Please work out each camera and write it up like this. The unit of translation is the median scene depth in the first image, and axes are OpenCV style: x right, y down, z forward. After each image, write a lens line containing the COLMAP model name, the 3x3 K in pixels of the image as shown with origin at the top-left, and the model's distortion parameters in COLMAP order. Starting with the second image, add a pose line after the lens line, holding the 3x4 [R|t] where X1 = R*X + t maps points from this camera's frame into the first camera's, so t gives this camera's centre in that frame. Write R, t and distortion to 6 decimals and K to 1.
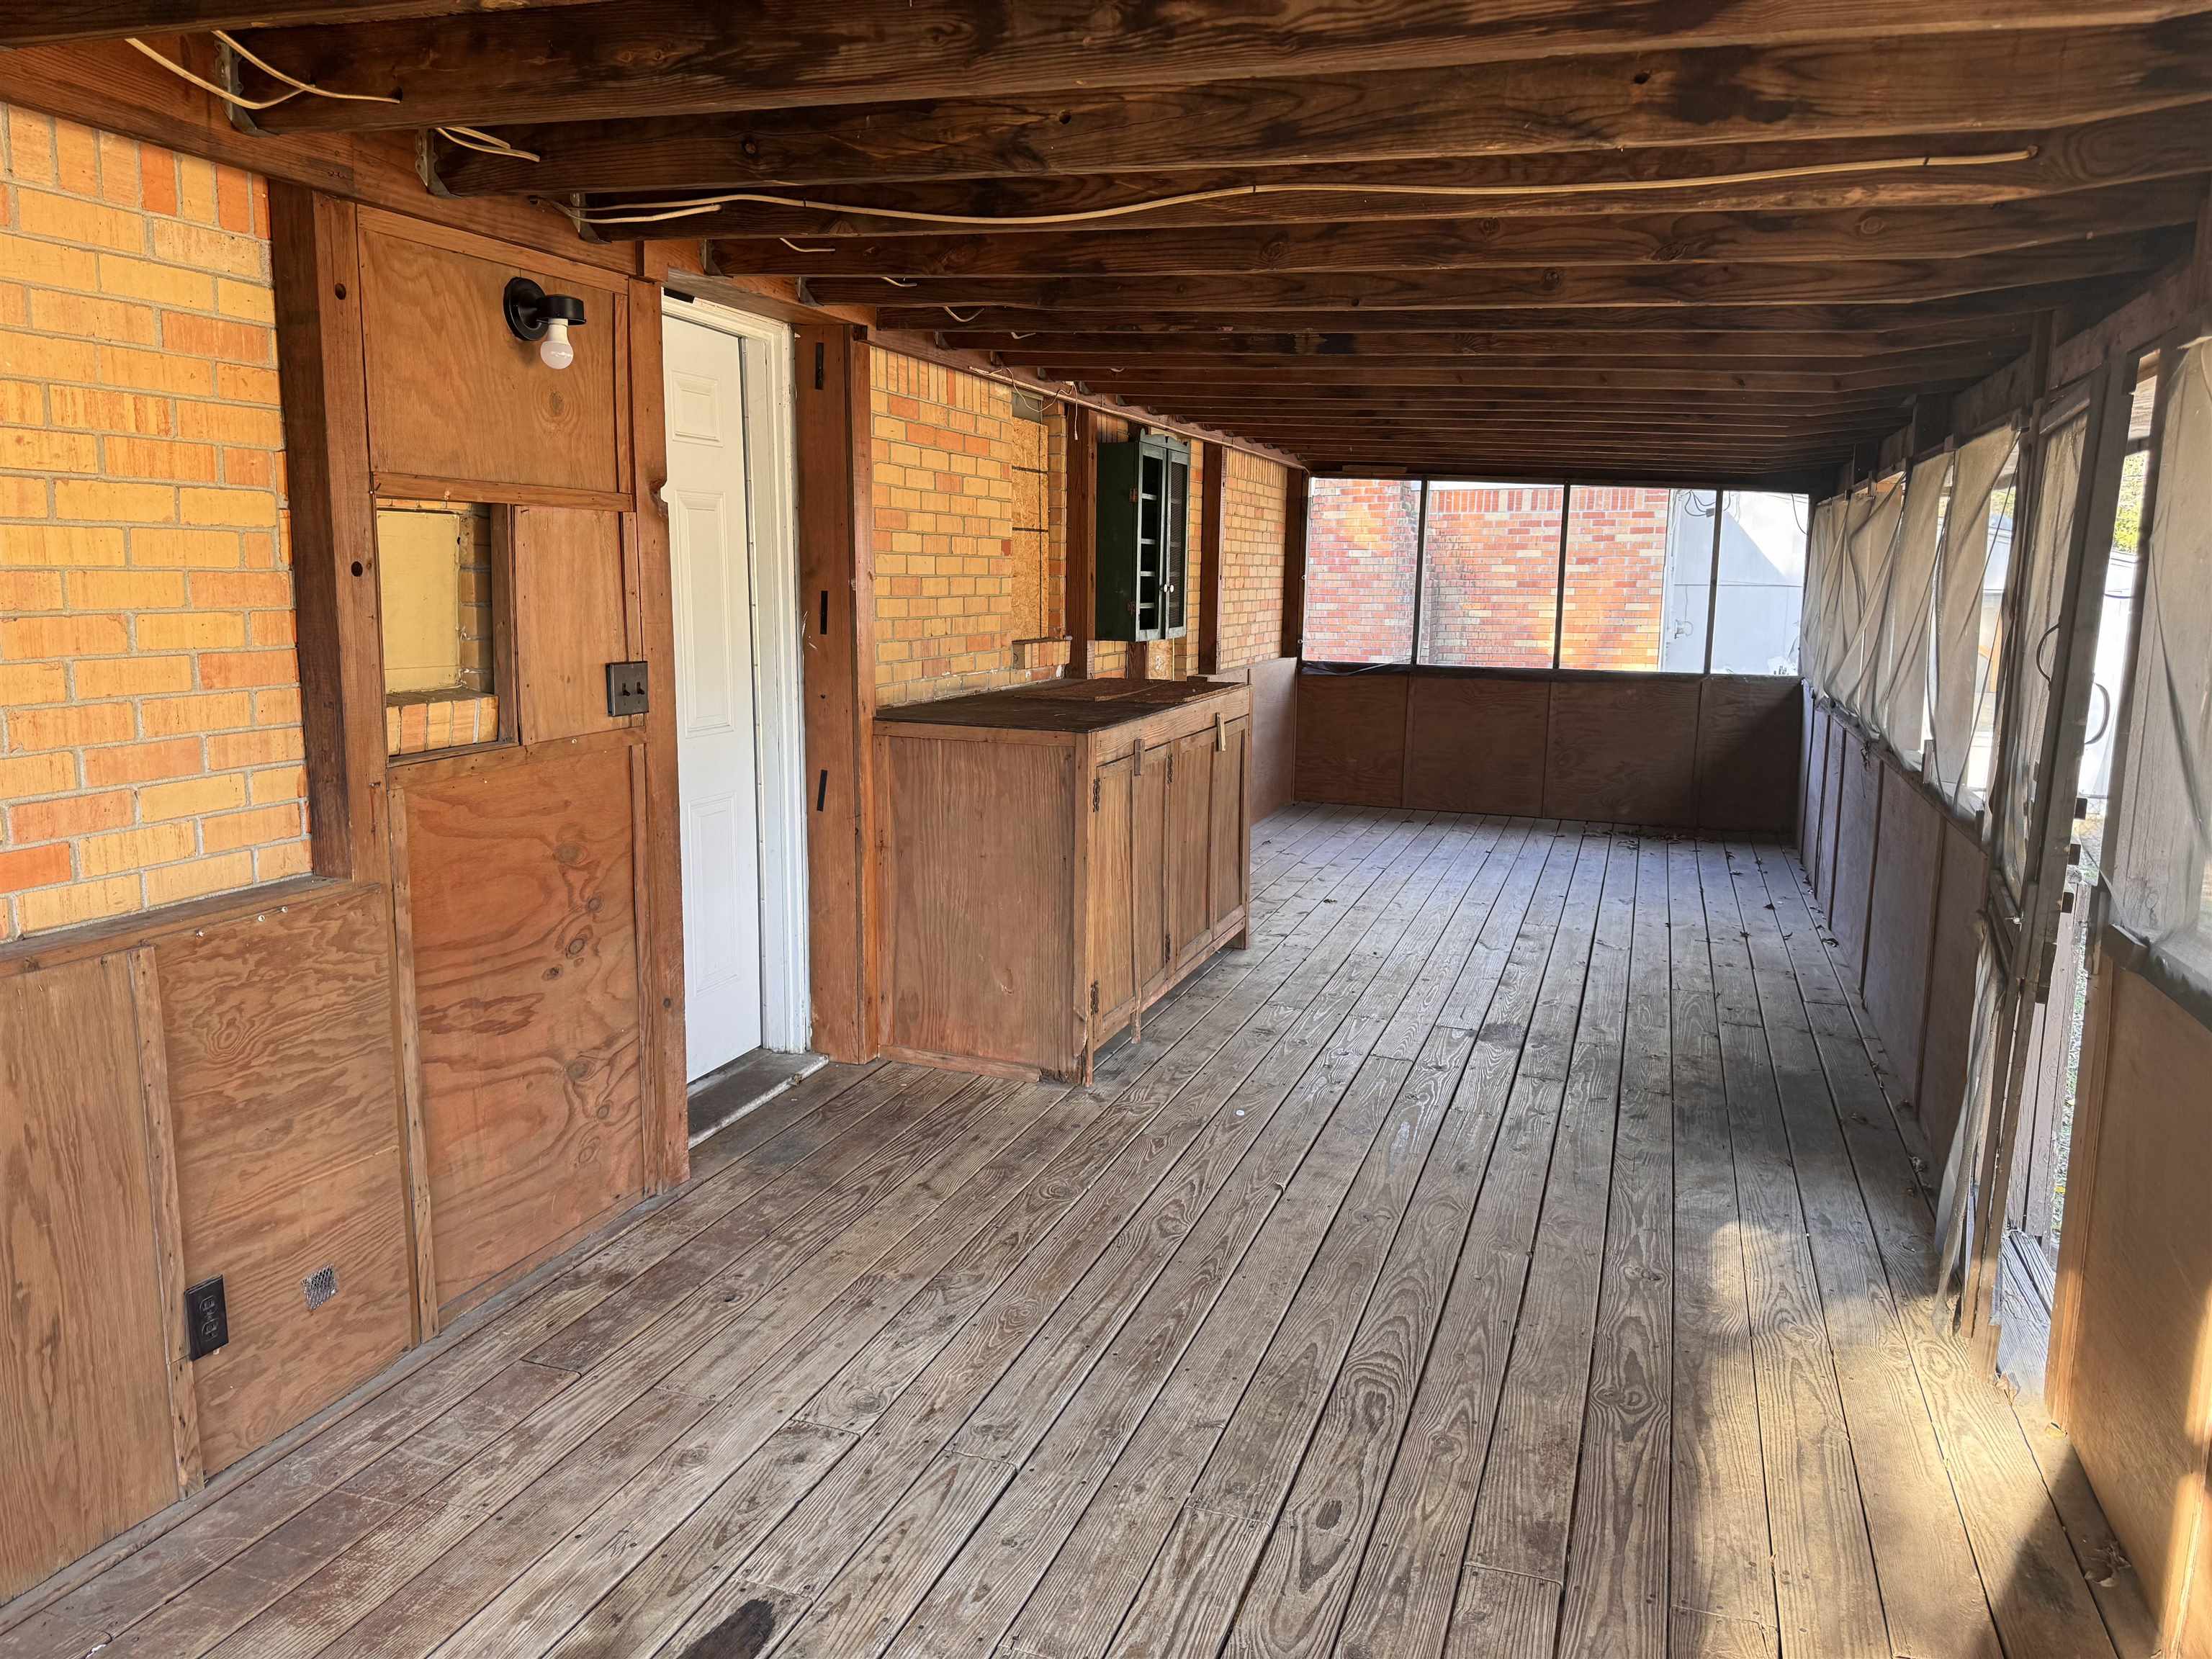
lens RADIAL K [[1564.8, 0, 1104.5], [0, 1564.8, 844.2], [0, 0, 1]] dist [0.056285, -0.071173]
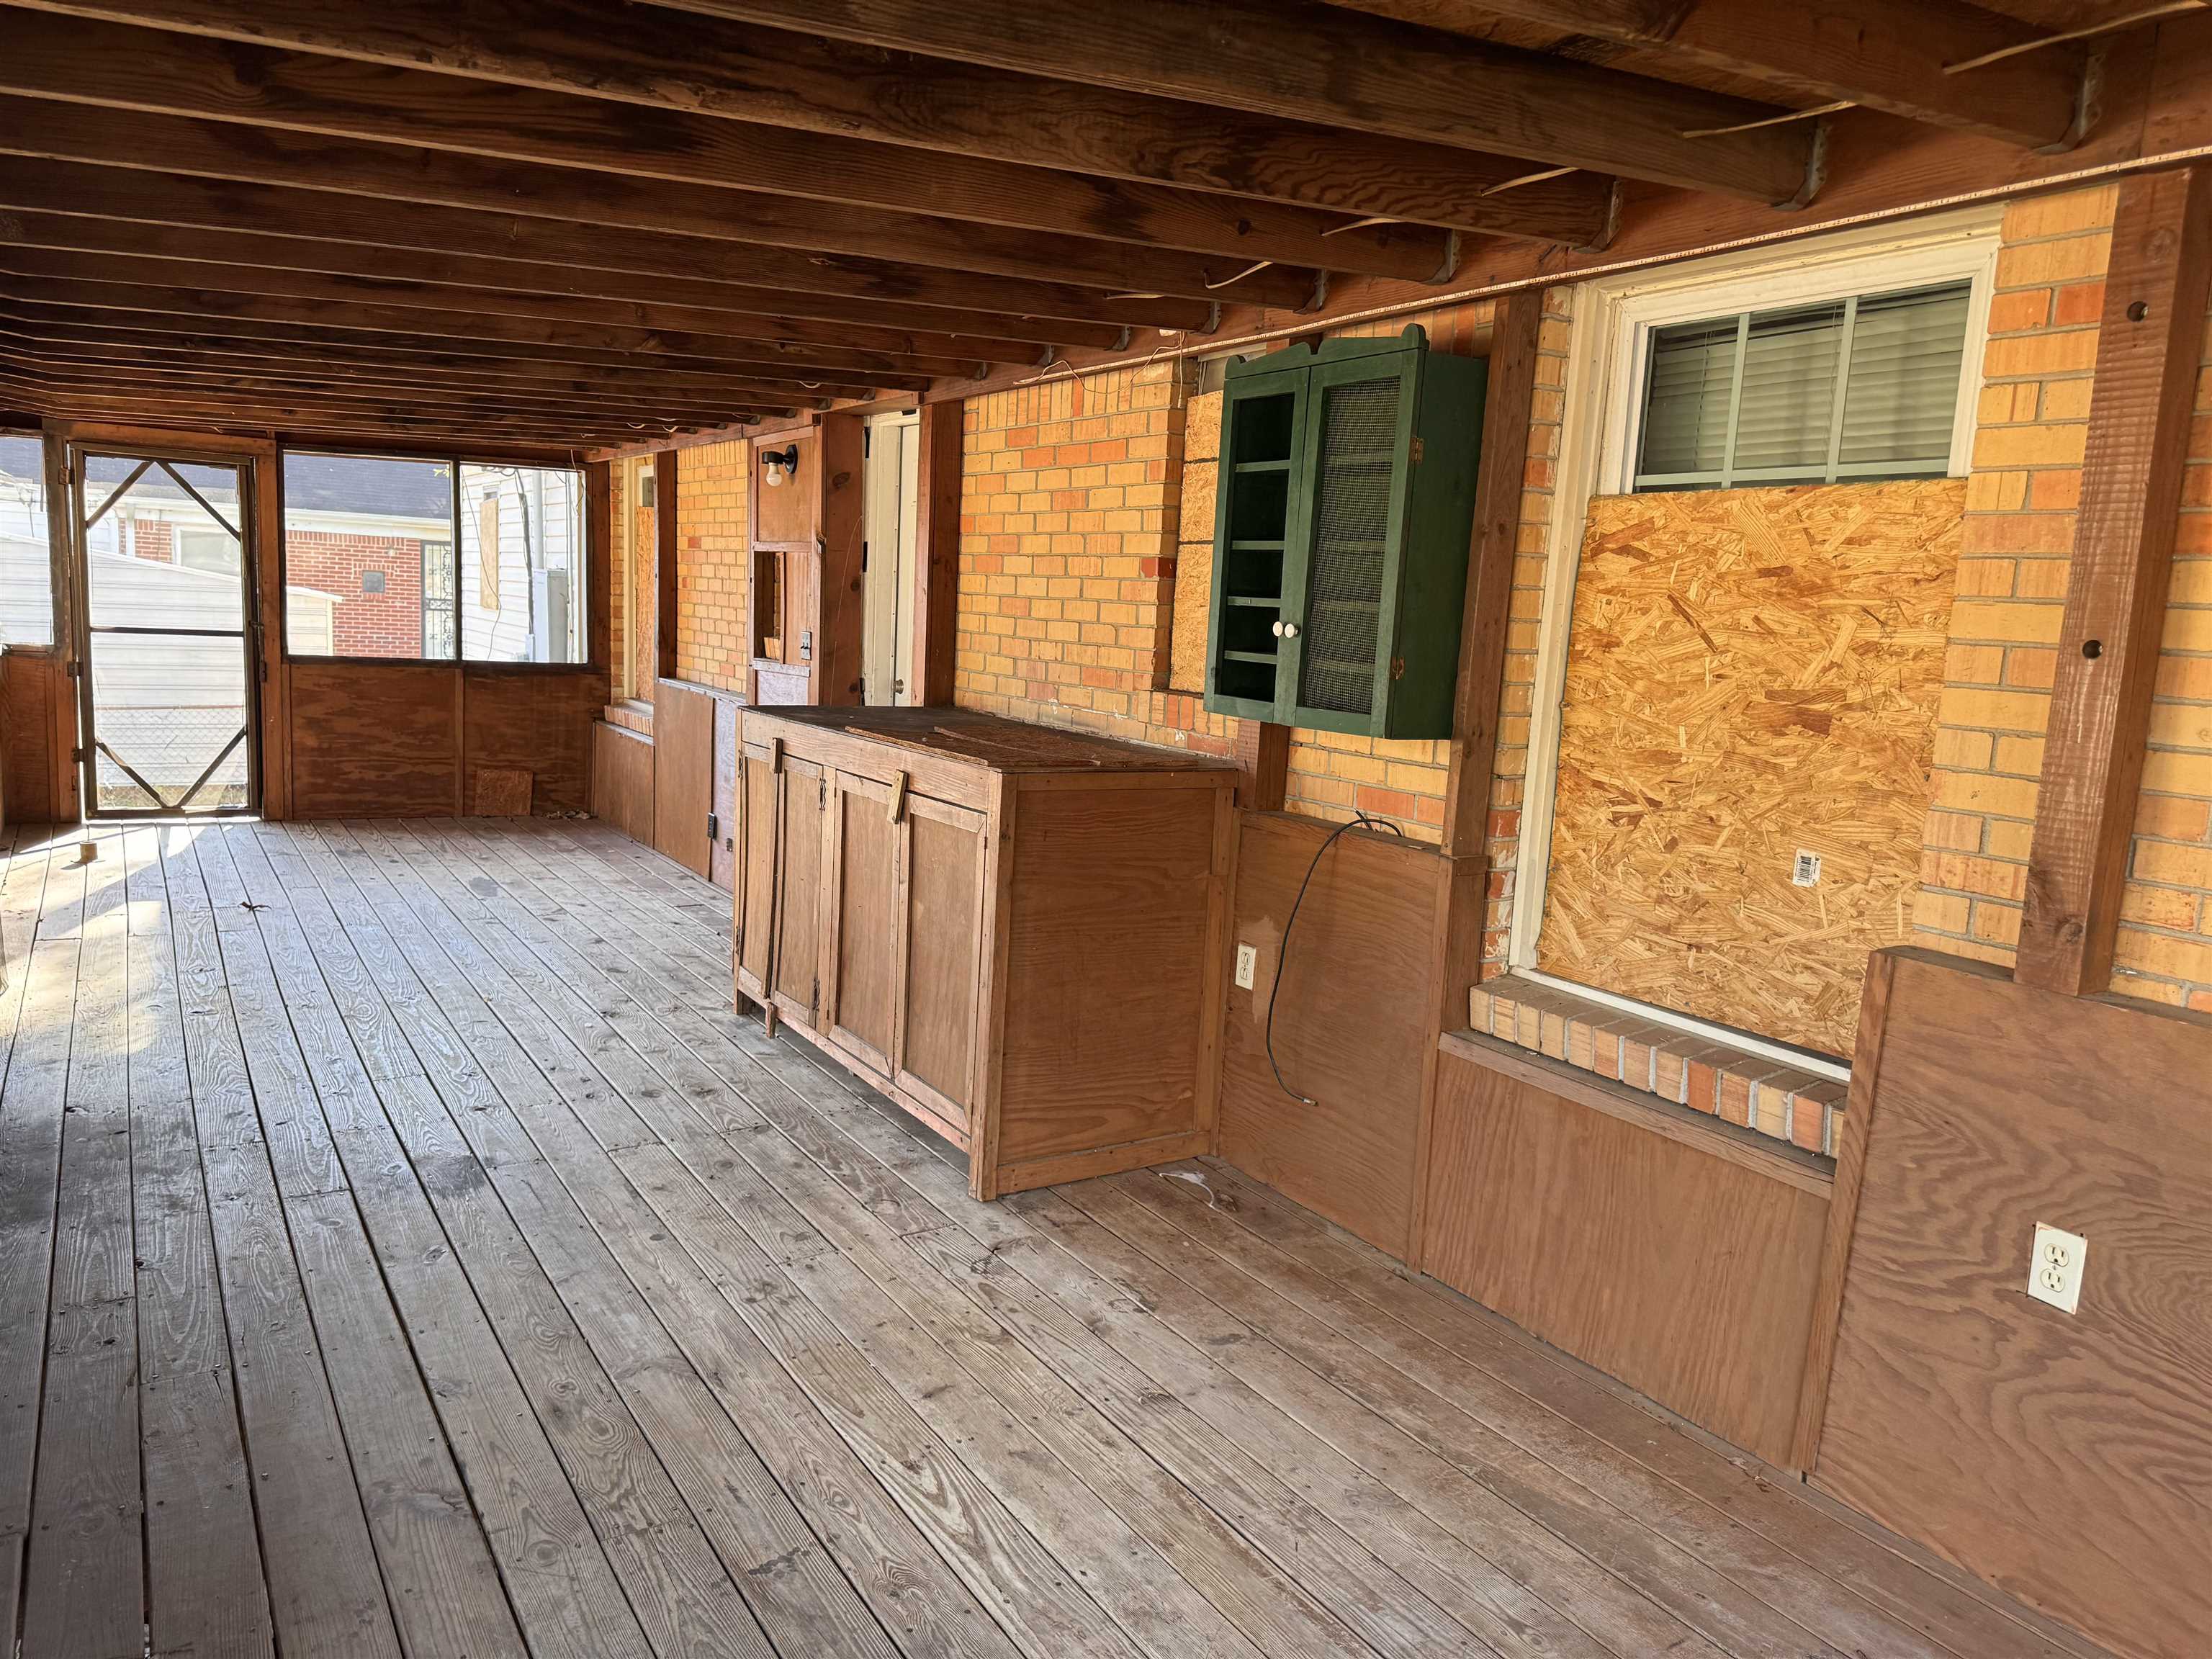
lens RADIAL K [[1564.8, 0, 1111.0], [0, 1564.8, 811.1], [0, 0, 1]] dist [0.056285, -0.071173]
pose [[-0.625211, 0.075415, -0.776803, 0.638187], [-0.176535, 0.955859, 0.234883, -0.282880], [0.760228, 0.283984, -0.584300, 1.652285]]
